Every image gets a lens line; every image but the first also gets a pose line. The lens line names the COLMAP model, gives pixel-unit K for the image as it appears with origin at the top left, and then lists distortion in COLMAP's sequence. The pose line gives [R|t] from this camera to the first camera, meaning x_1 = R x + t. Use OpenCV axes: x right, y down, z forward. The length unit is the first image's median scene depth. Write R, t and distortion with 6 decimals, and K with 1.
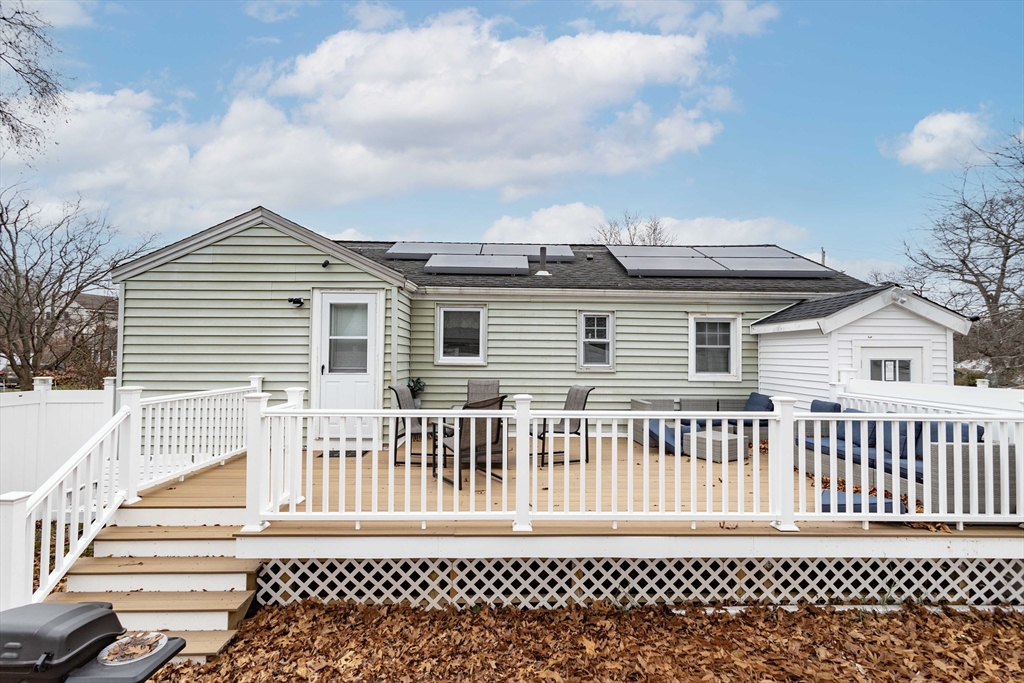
lens RADIAL K [[477.9, 0, 516.6], [0, 477.9, 345.1], [0, 0, 1]] dist [0.003482, 0.001580]
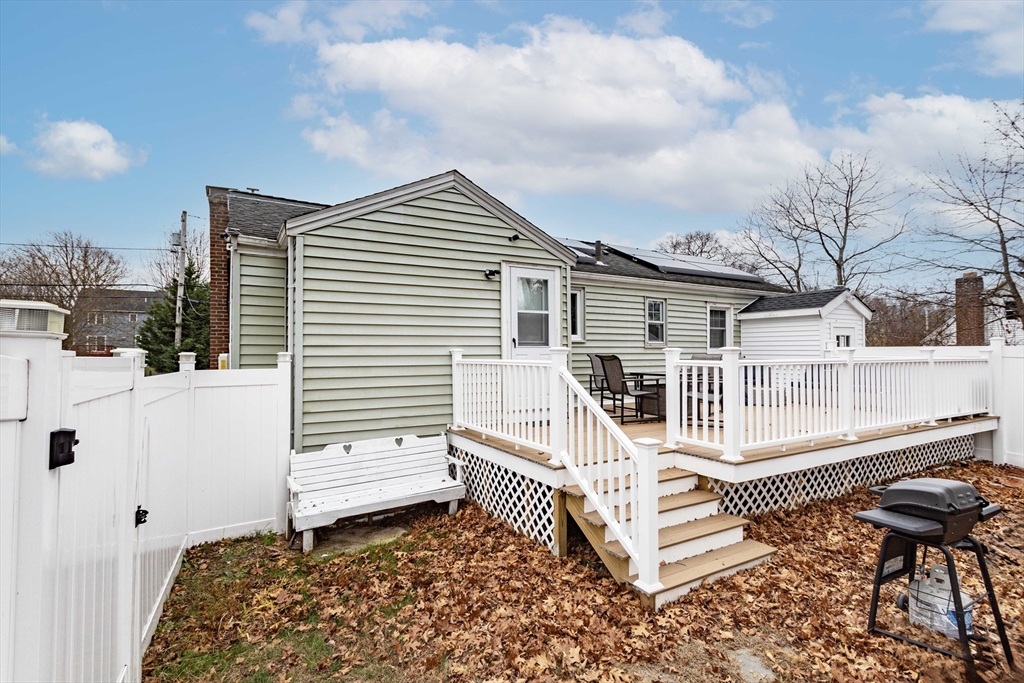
lens RADIAL K [[477.9, 0, 506.7], [0, 477.9, 344.2], [0, 0, 1]] dist [0.003482, 0.001580]
pose [[0.882961, -0.002642, 0.469438, -0.885440], [0.001763, 0.999996, 0.002313, 0.051664], [-0.469443, -0.001214, 0.882962, 0.116968]]
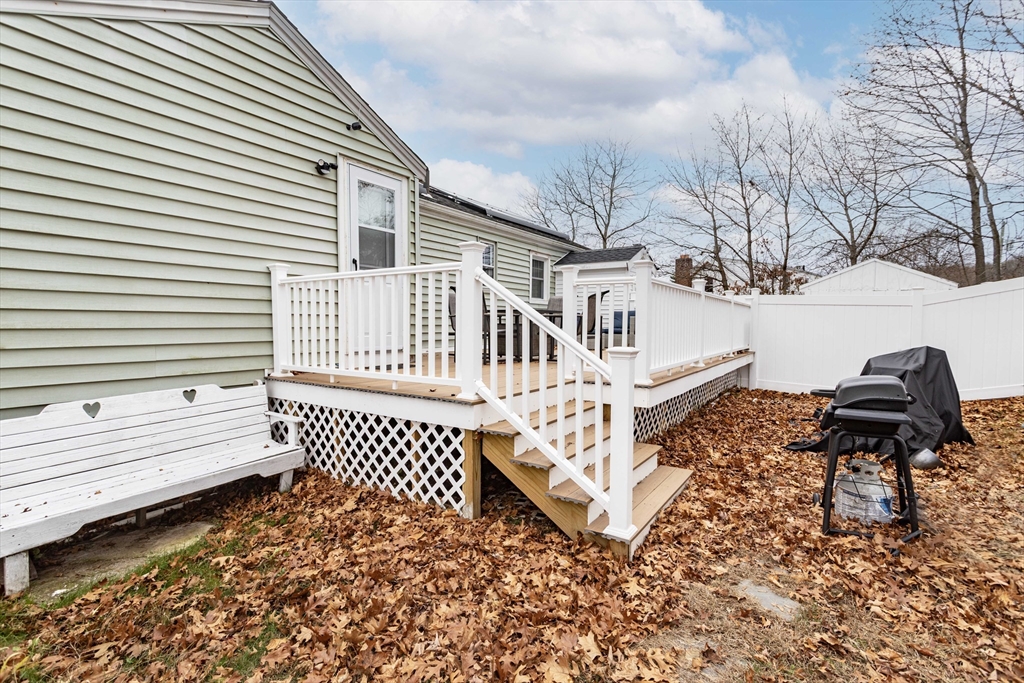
lens RADIAL K [[477.9, 0, 504.7], [0, 477.9, 342.1], [0, 0, 1]] dist [0.003482, 0.001580]
pose [[0.584253, -0.036763, 0.810739, -0.891285], [-0.017137, 0.998192, 0.057612, 0.127154], [-0.811391, -0.047554, 0.582566, 0.339586]]
